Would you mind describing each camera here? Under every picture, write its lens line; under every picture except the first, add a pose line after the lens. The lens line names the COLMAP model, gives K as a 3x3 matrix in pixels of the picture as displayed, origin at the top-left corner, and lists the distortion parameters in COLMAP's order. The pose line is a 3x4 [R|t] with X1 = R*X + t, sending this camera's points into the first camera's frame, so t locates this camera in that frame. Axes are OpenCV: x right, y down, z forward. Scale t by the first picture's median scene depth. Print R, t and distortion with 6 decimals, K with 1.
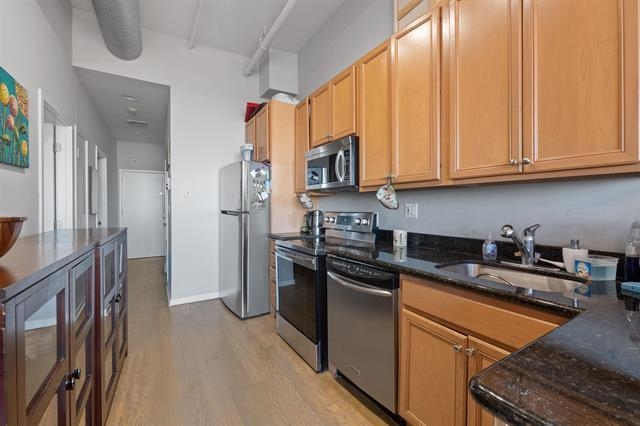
lens RADIAL K [[278.5, 0, 319.5], [0, 278.5, 208.1], [0, 0, 1]] dist [-0.004353, 0.001349]
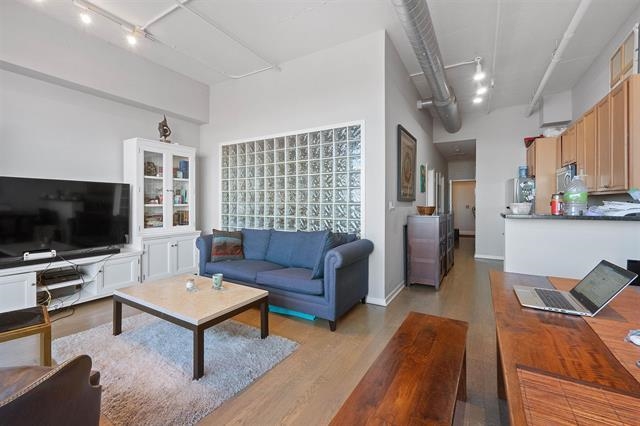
lens RADIAL K [[278.5, 0, 323.0], [0, 278.5, 201.1], [0, 0, 1]] dist [-0.004353, 0.001349]
pose [[0.498242, 0.000865, -0.867038, 0.545568], [-0.010385, 0.999934, -0.004971, -0.003995], [0.866976, 0.011481, 0.498218, -0.776996]]
